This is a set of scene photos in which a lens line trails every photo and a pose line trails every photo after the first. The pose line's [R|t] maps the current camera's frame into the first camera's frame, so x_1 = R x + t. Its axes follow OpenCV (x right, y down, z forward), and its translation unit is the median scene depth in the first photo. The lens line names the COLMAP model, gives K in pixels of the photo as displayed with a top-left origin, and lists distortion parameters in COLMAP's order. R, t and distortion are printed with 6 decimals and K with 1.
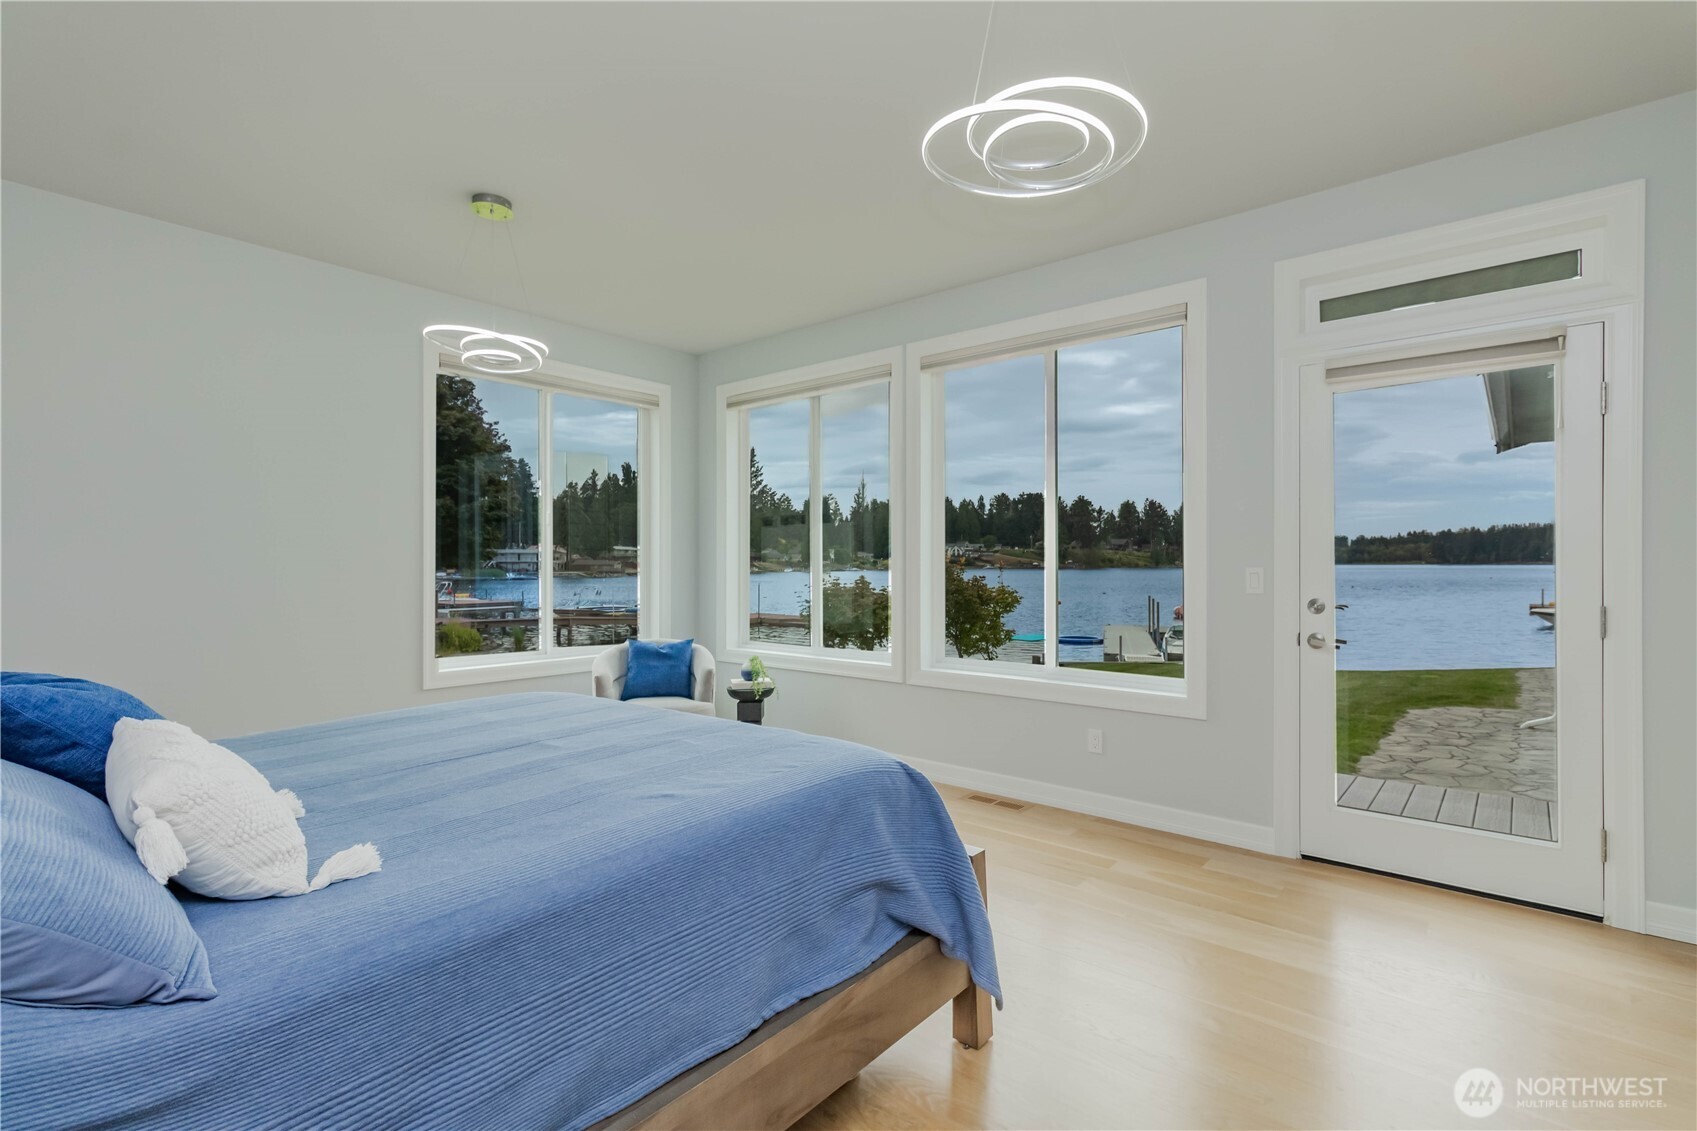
lens RADIAL K [[793.7, 0, 848.5], [0, 793.7, 565.5], [0, 0, 1]] dist [0.001706, 0.000394]
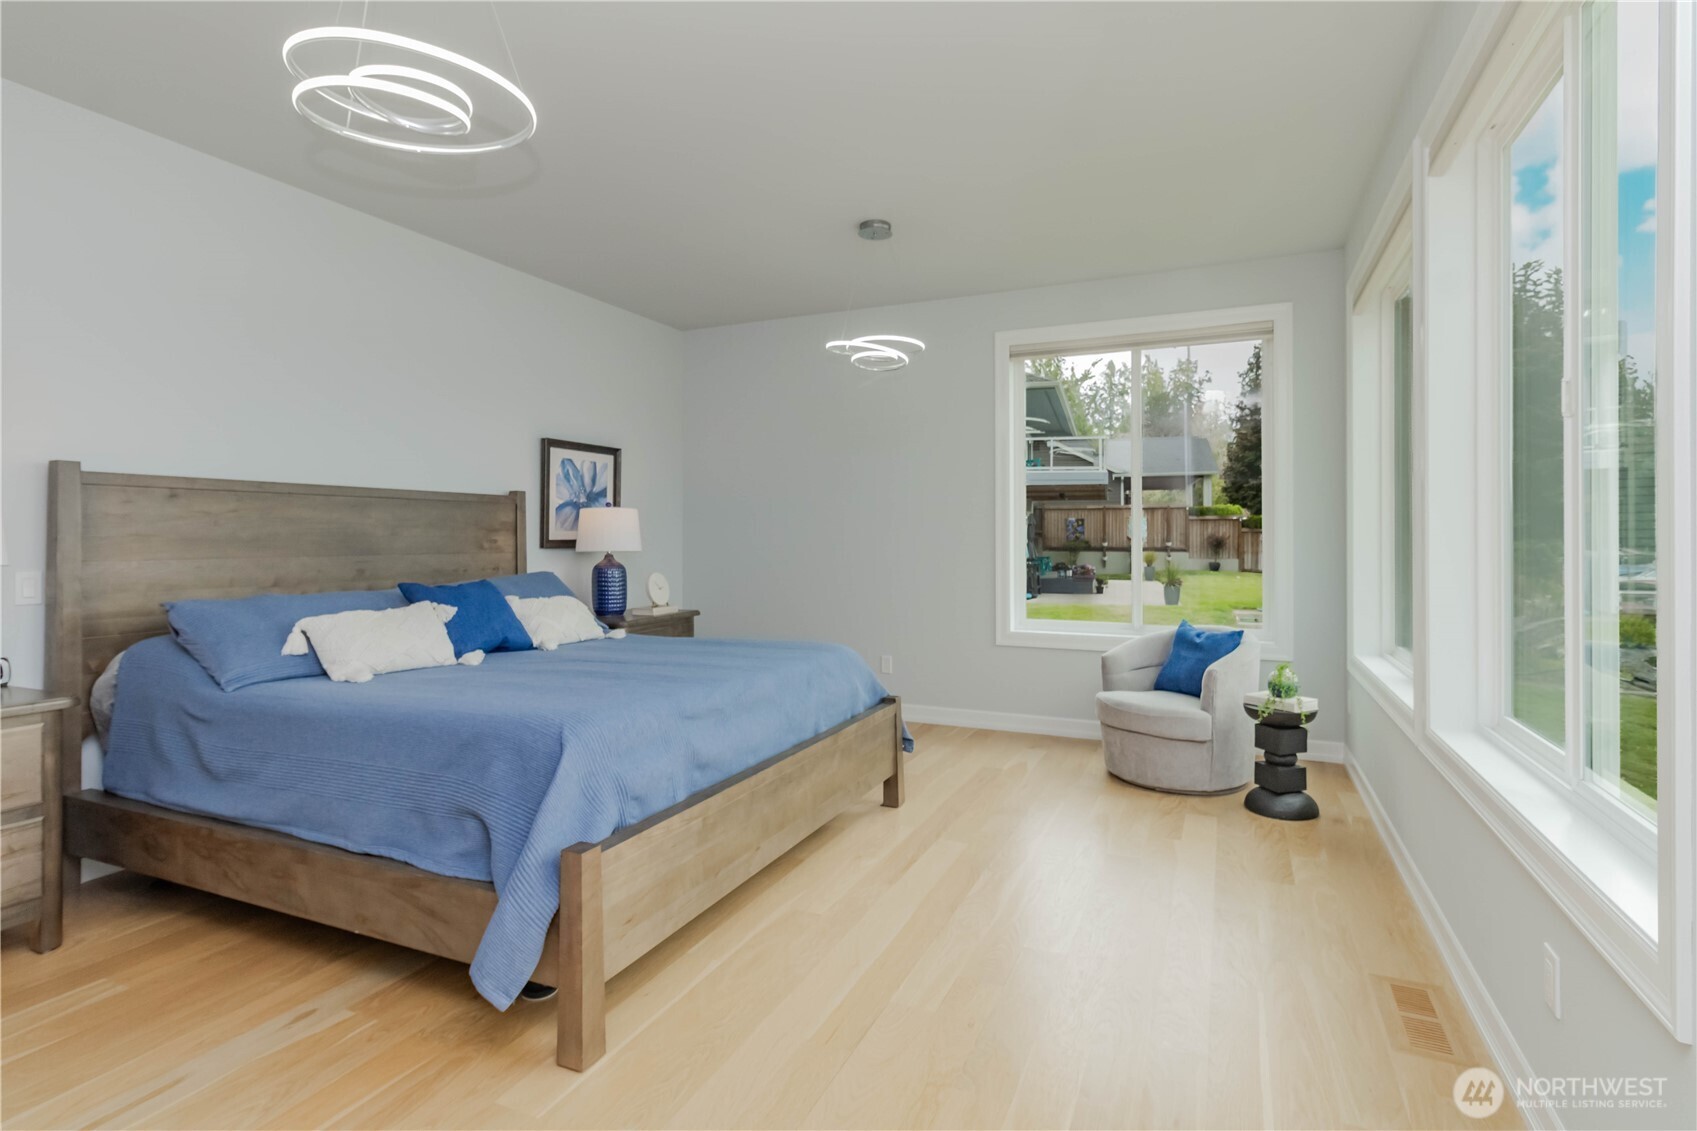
lens RADIAL K [[801.7, 0, 844.3], [0, 801.7, 537.3], [0, 0, 1]] dist [0.001867, -0.000295]
pose [[0.285652, 0.001835, -0.958332, 1.102843], [-0.002476, 0.999996, 0.001176, 0.003614], [0.958330, 0.002037, 0.285656, 1.018975]]
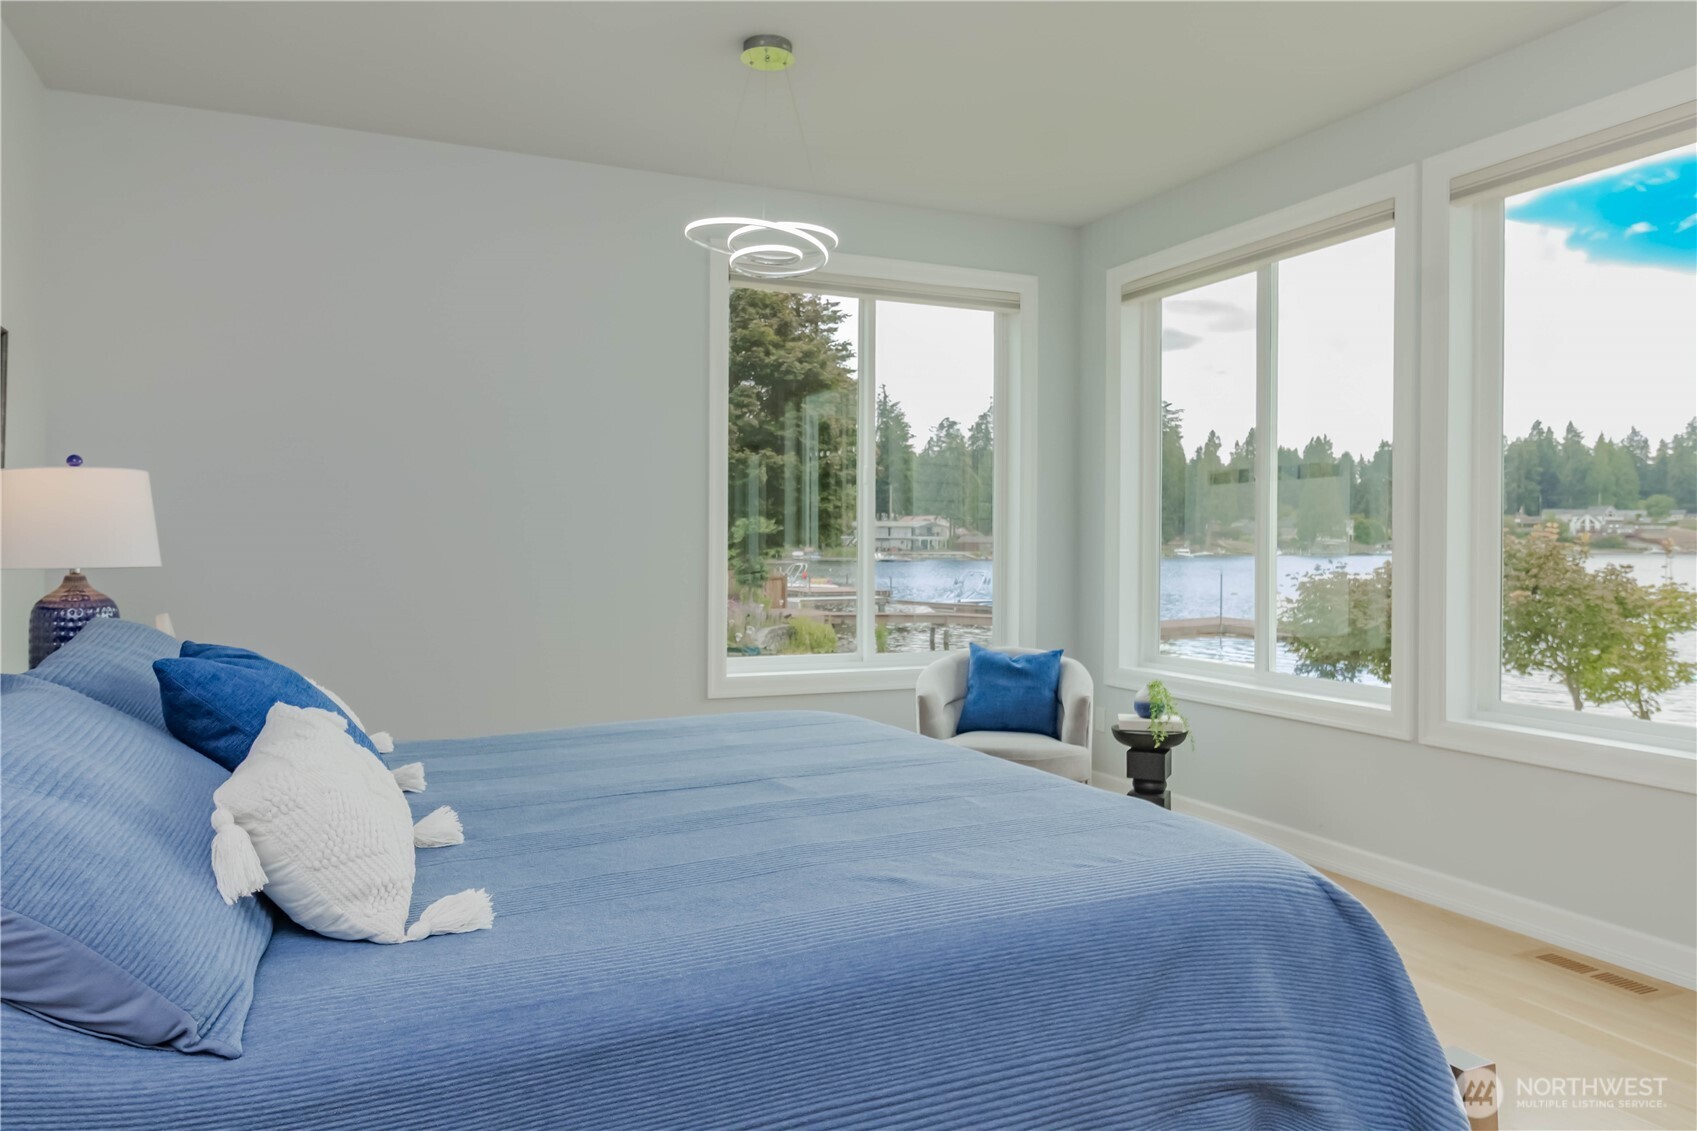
lens RADIAL K [[1143.1, 0, 809.7], [0, 1143.1, 533.7], [0, 0, 1]] dist [0.004980, -0.004130]
pose [[0.894573, 0.002181, -0.446916, 0.109348], [-0.006377, 0.999949, -0.007885, 0.010823], [0.446876, 0.009904, 0.894541, 0.106466]]
